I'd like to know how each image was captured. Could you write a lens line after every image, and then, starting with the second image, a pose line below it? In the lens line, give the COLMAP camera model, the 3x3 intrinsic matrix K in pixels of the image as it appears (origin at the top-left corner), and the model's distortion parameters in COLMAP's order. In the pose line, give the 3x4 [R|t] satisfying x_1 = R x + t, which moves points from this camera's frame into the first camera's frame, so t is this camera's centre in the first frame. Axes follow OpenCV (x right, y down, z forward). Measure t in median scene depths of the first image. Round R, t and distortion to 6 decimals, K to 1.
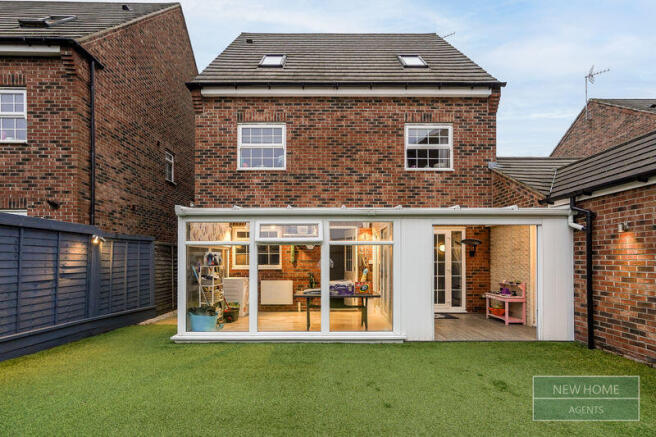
lens RADIAL K [[312.5, 0, 329.2], [0, 312.5, 259.1], [0, 0, 1]] dist [-0.010799, 0.002128]
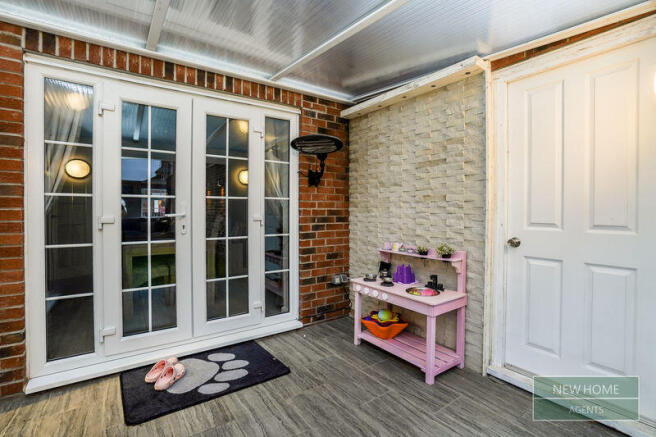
lens RADIAL K [[298.4, 0, 324.8], [0, 298.4, 216.6], [0, 0, 1]] dist [0.002937, 0.000892]
pose [[0.825328, -0.010862, 0.564550, 0.254170], [-0.001691, 0.999763, 0.021708, 0.023837], [-0.564652, -0.018871, 0.825114, 0.677424]]
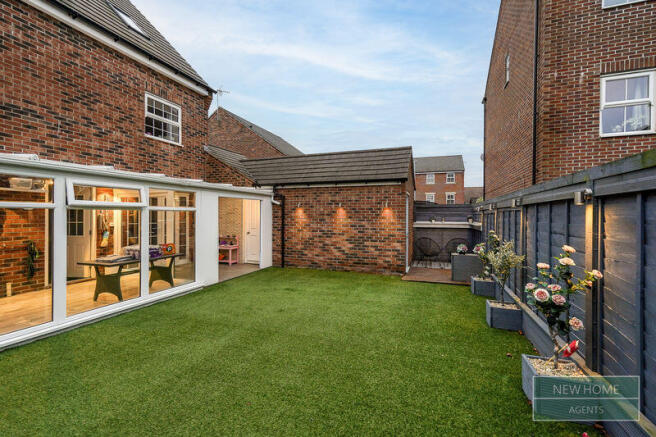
lens RADIAL K [[298.4, 0, 326.2], [0, 298.4, 218.7], [0, 0, 1]] dist [0.002937, 0.000892]
pose [[0.346541, -0.010446, 0.937977, -0.492017], [-0.004537, 0.999908, 0.012812, -0.022329], [-0.938024, -0.008696, 0.346462, 0.079064]]
